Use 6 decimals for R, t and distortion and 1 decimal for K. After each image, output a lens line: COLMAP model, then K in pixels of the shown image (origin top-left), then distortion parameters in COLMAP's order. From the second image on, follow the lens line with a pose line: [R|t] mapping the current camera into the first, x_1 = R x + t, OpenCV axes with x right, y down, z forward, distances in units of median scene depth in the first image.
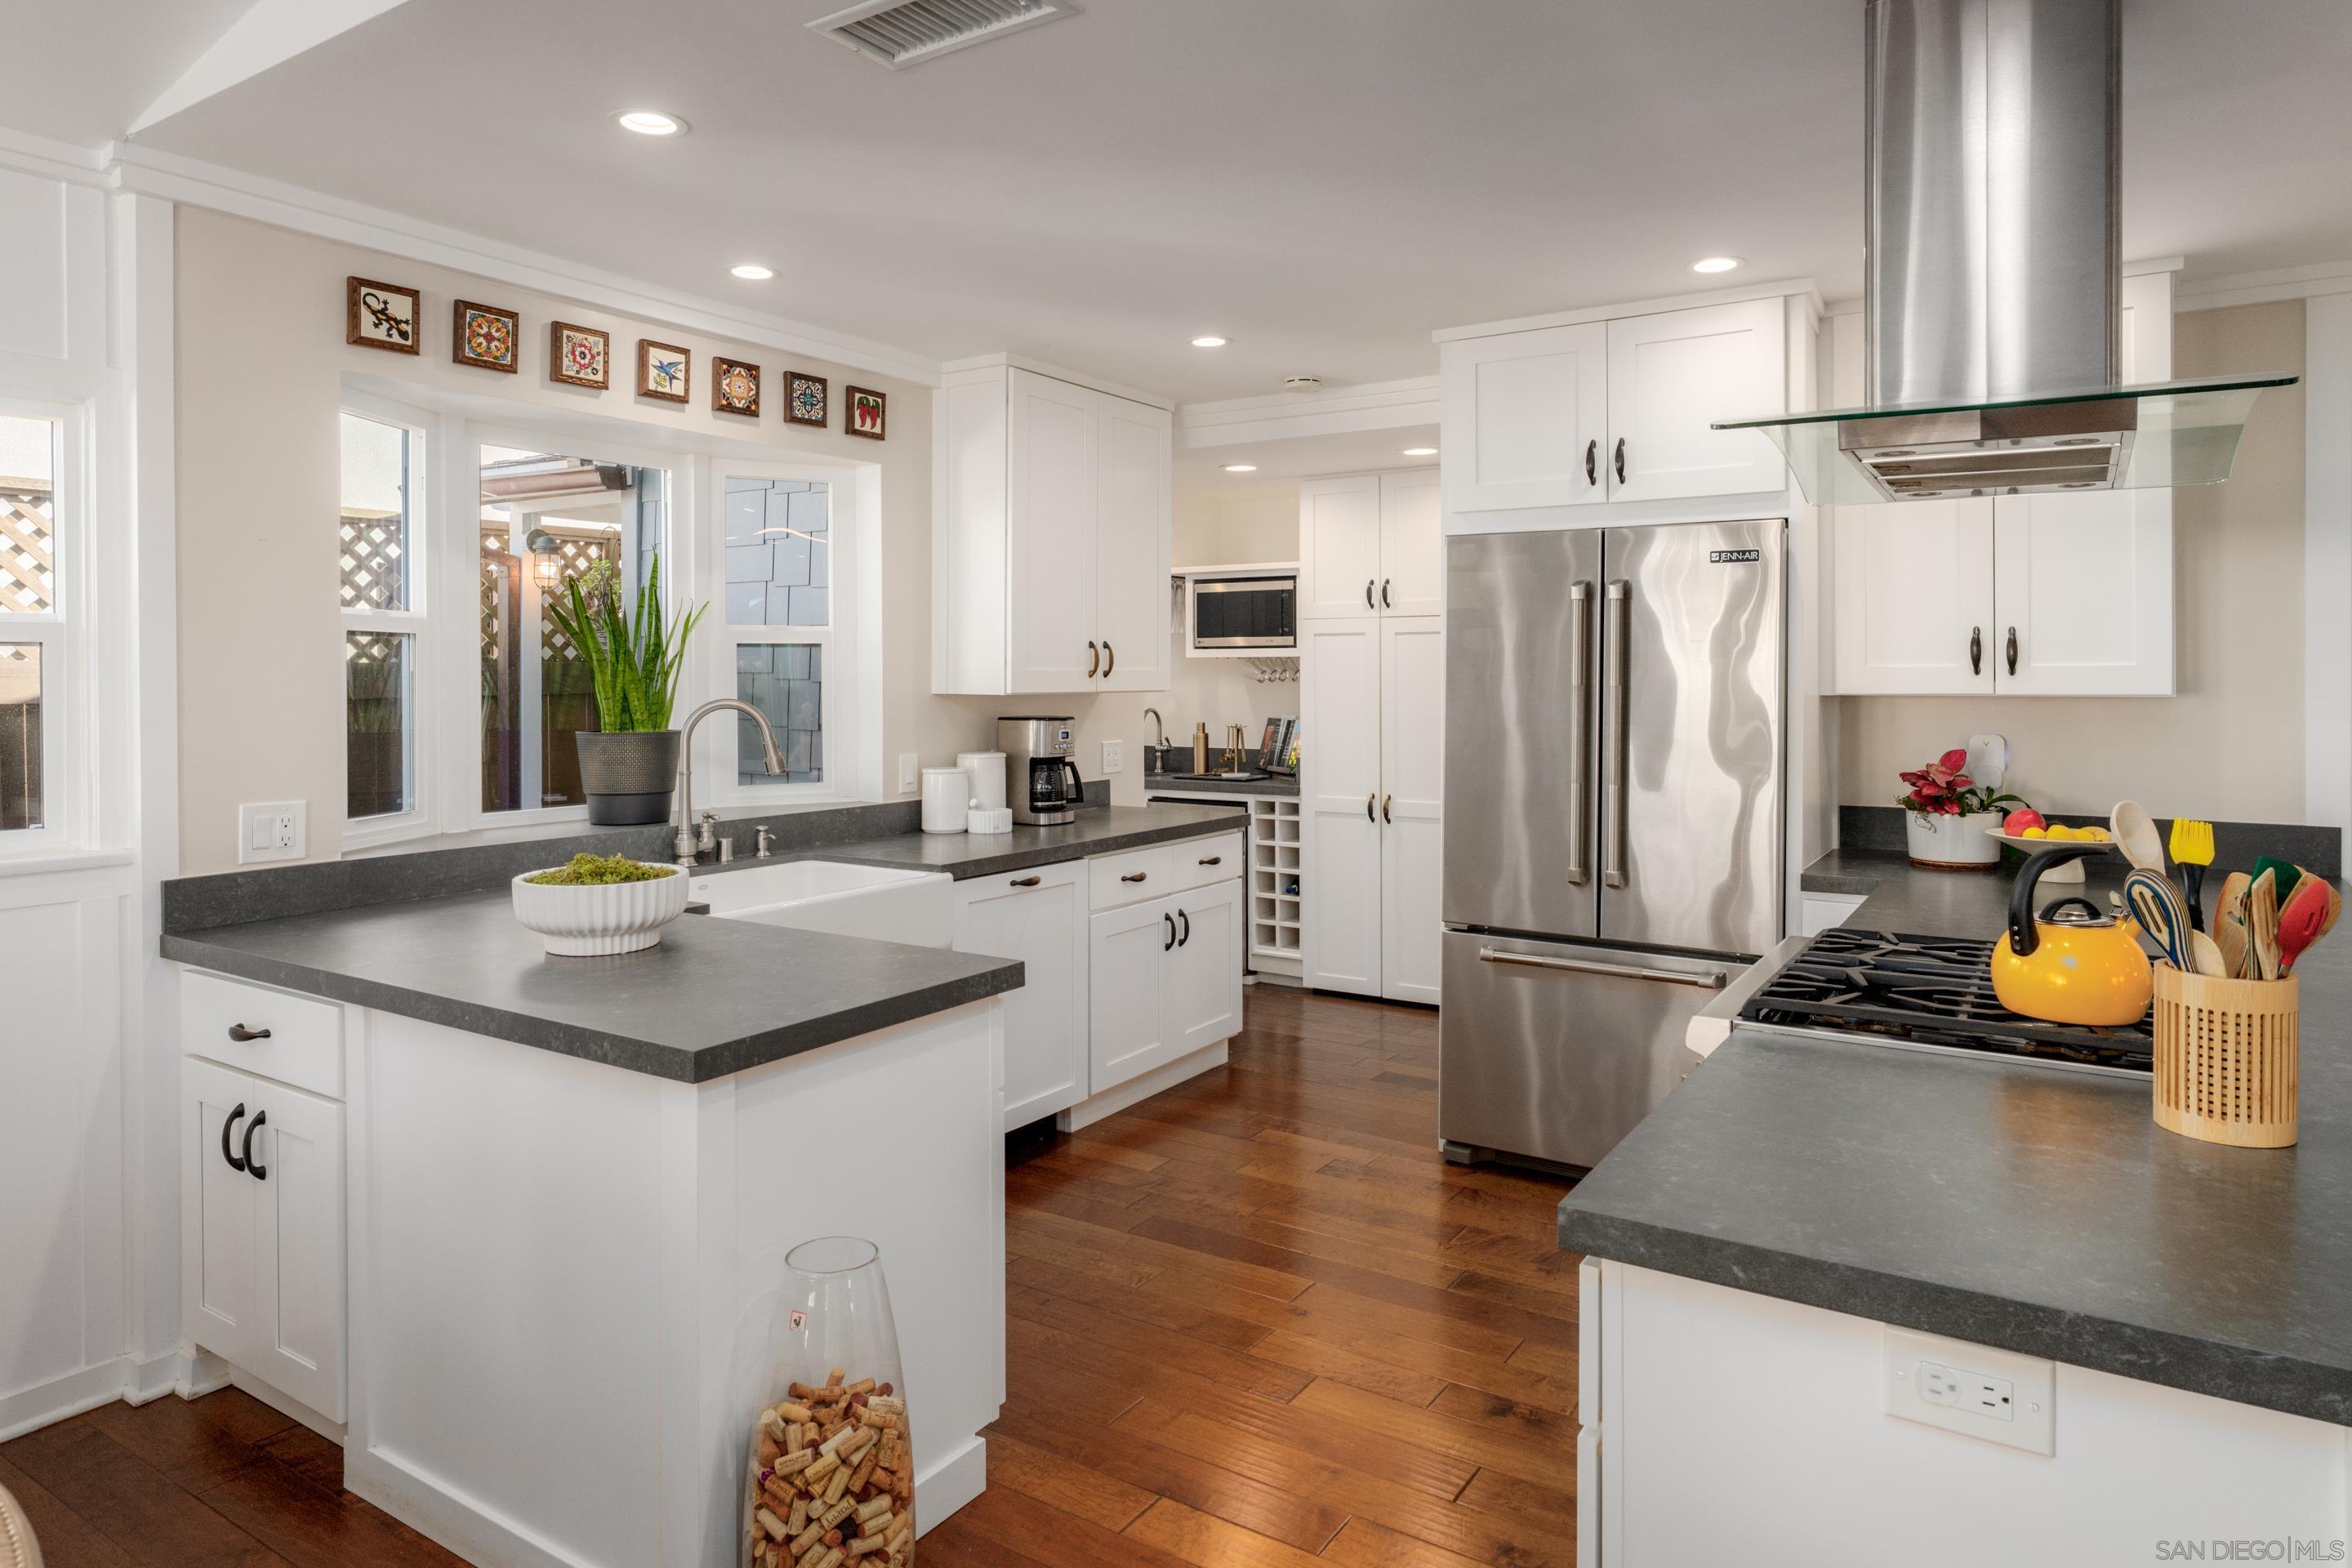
lens RADIAL K [[1392.9, 0, 1218.2], [0, 1392.9, 682.9], [0, 0, 1]] dist [-0.003057, 0.001715]
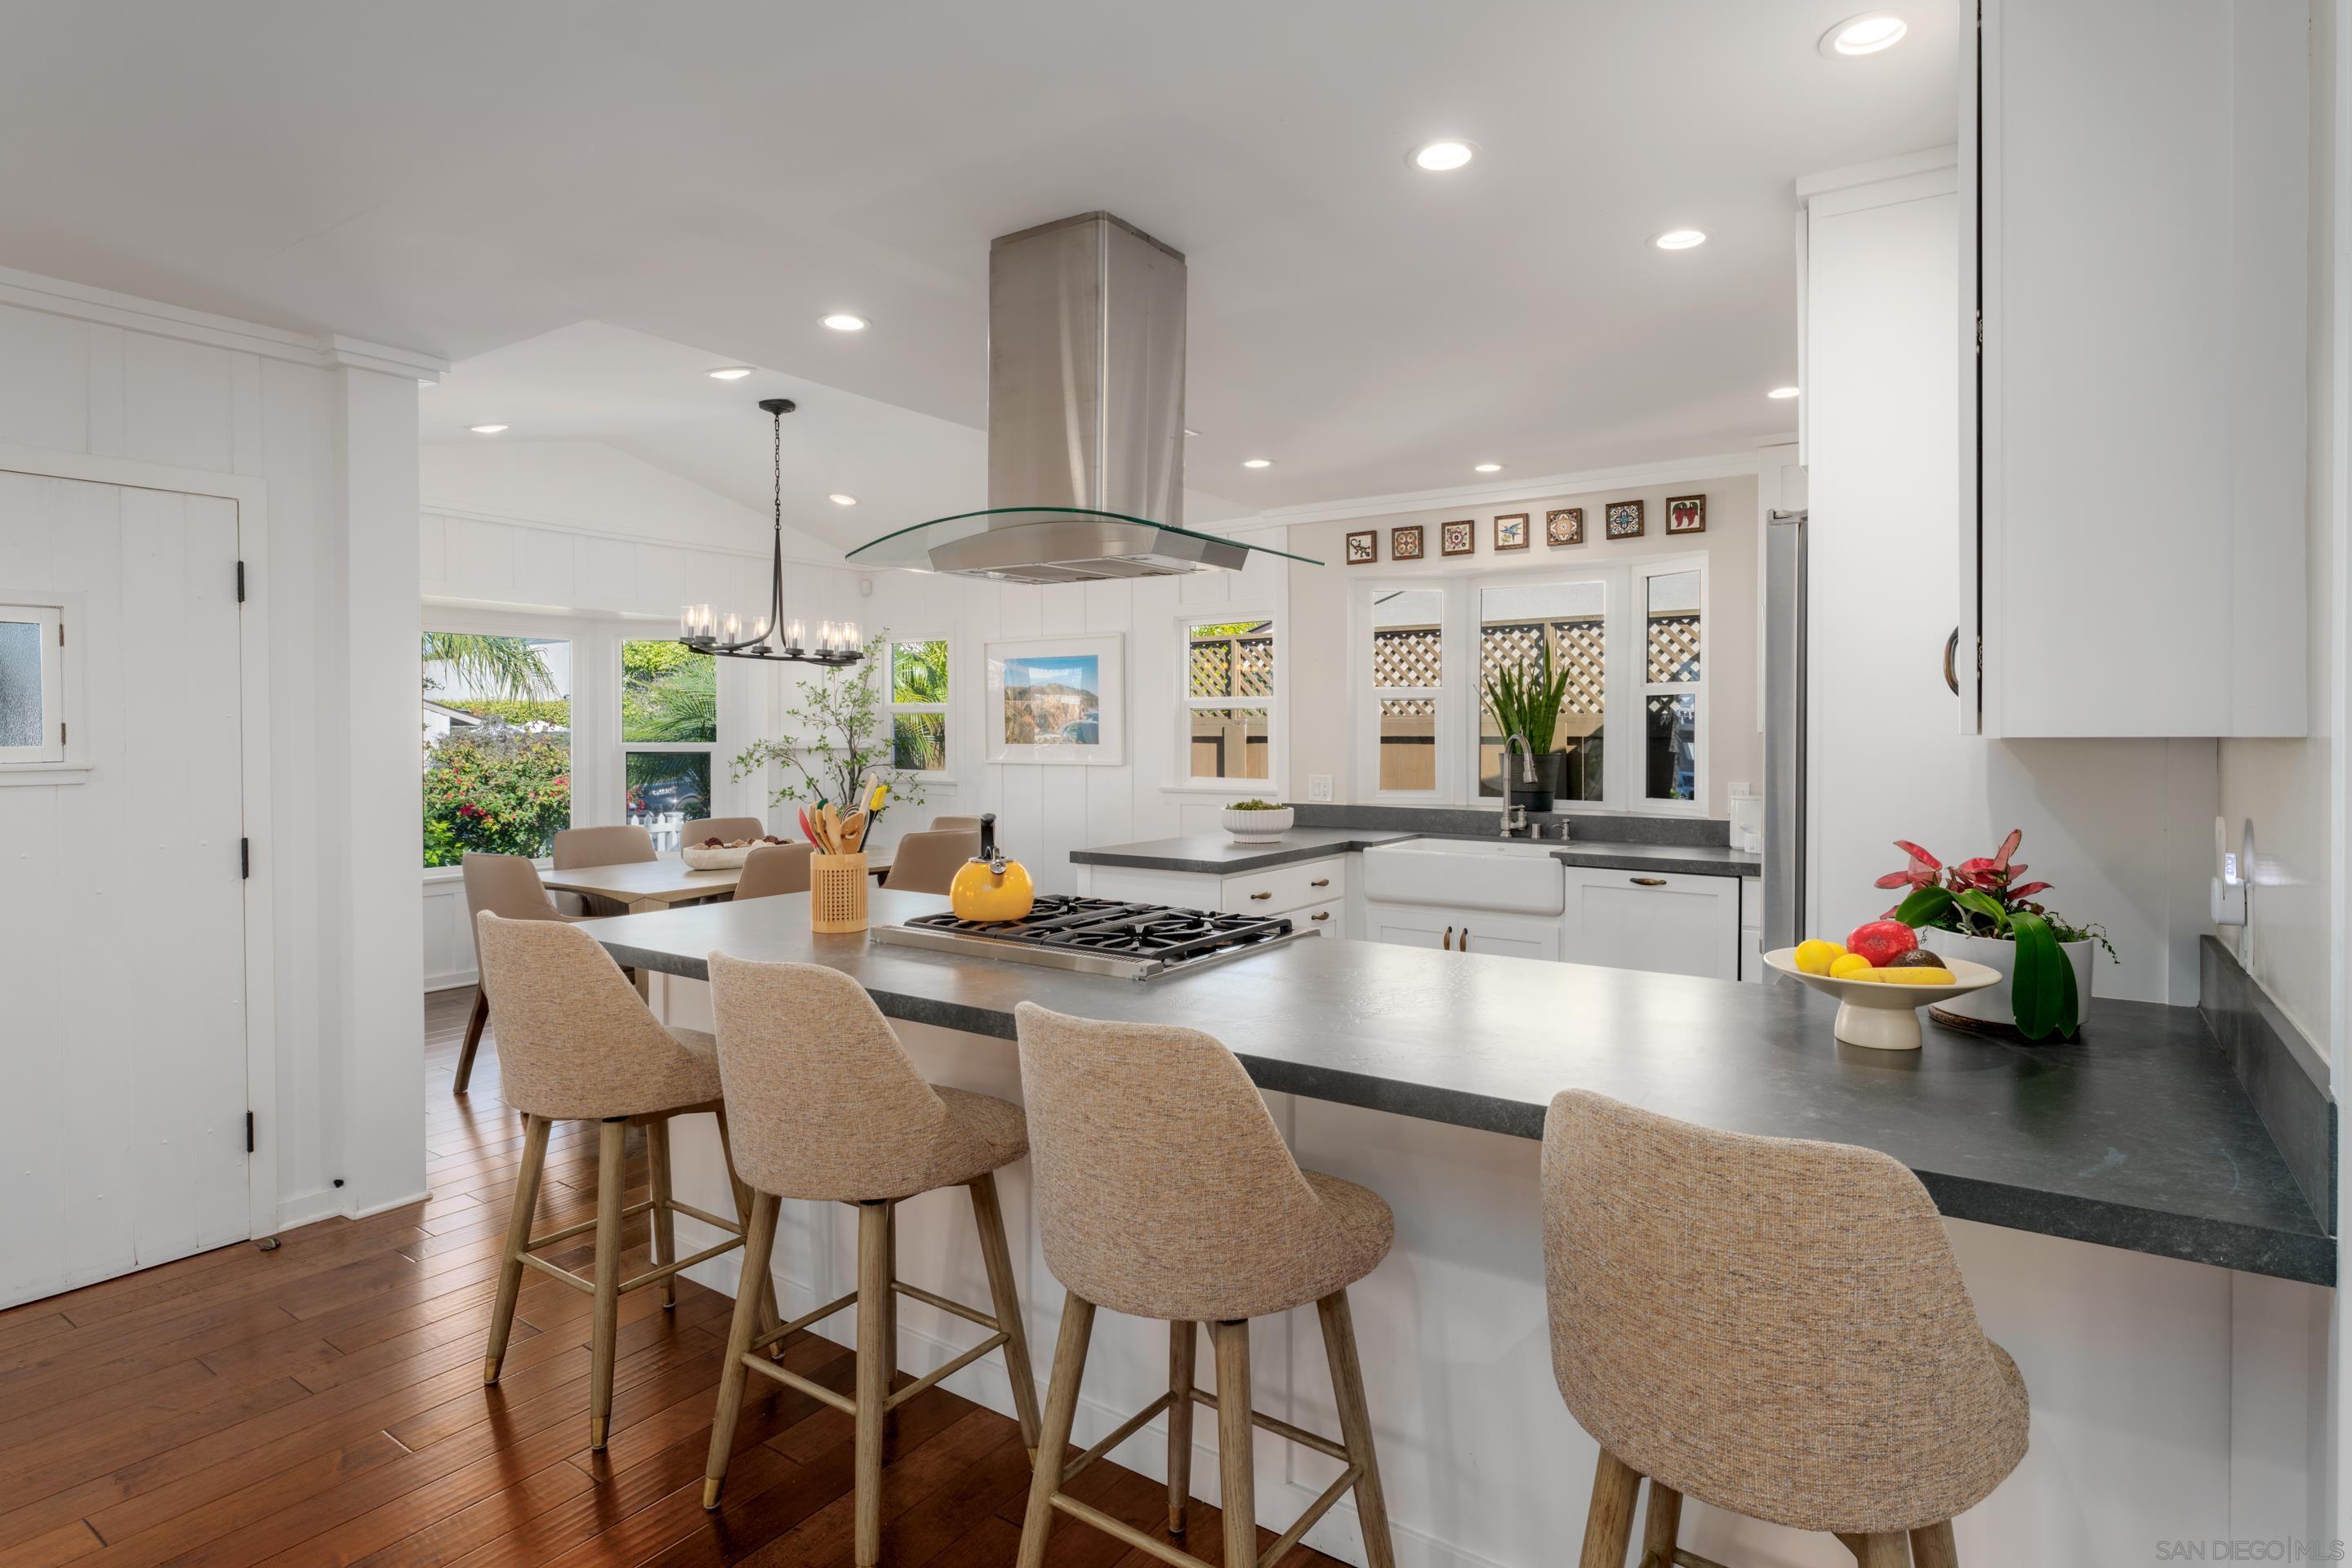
lens RADIAL K [[1232.2, 0, 1184.3], [0, 1232.2, 736.1], [0, 0, 1]] dist [-0.002484, -0.002002]
pose [[-0.042104, 0.006950, -0.999089, 1.047635], [-0.005168, 0.999961, 0.007173, 0.006356], [0.999100, 0.005466, -0.042066, 0.676093]]
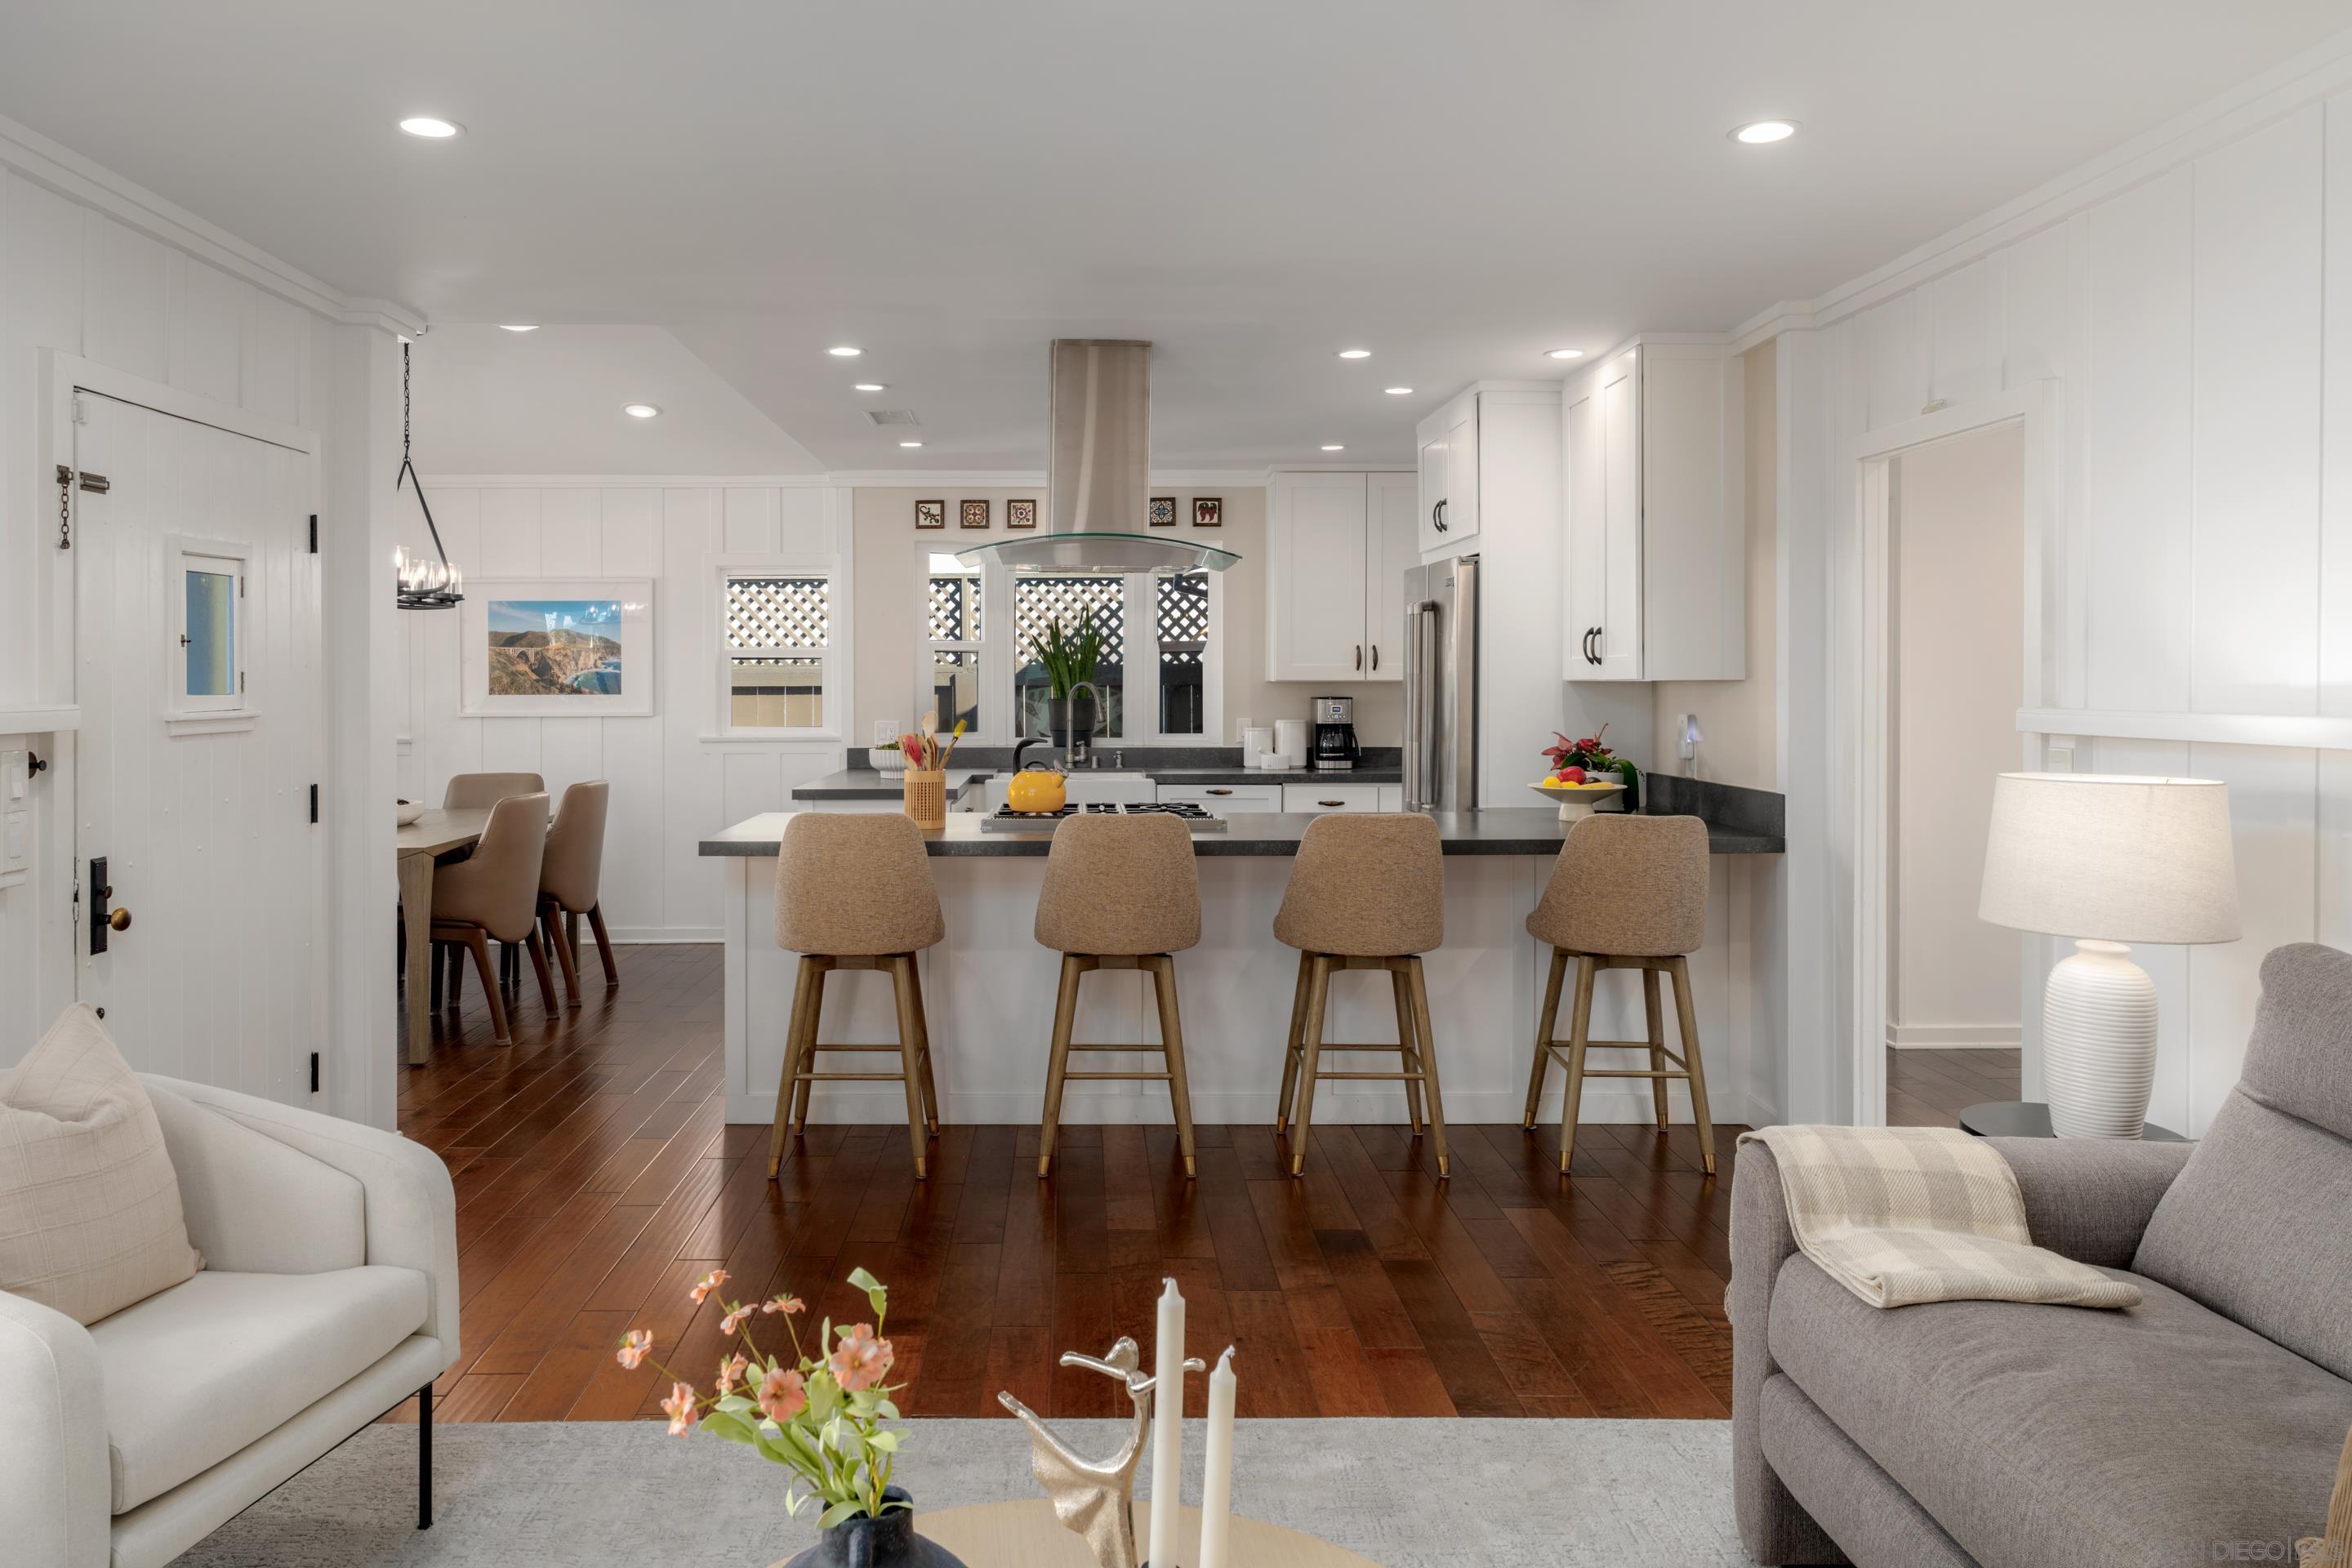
lens RADIAL K [[1614.7, 0, 1098.5], [0, 1614.7, 638.5], [0, 0, 1]] dist [-0.008272, -0.000593]
pose [[0.544145, -0.020825, -0.838732, 1.499577], [-0.003590, 0.999625, -0.027149, 0.012499], [0.838983, 0.017785, 0.543866, -0.185455]]
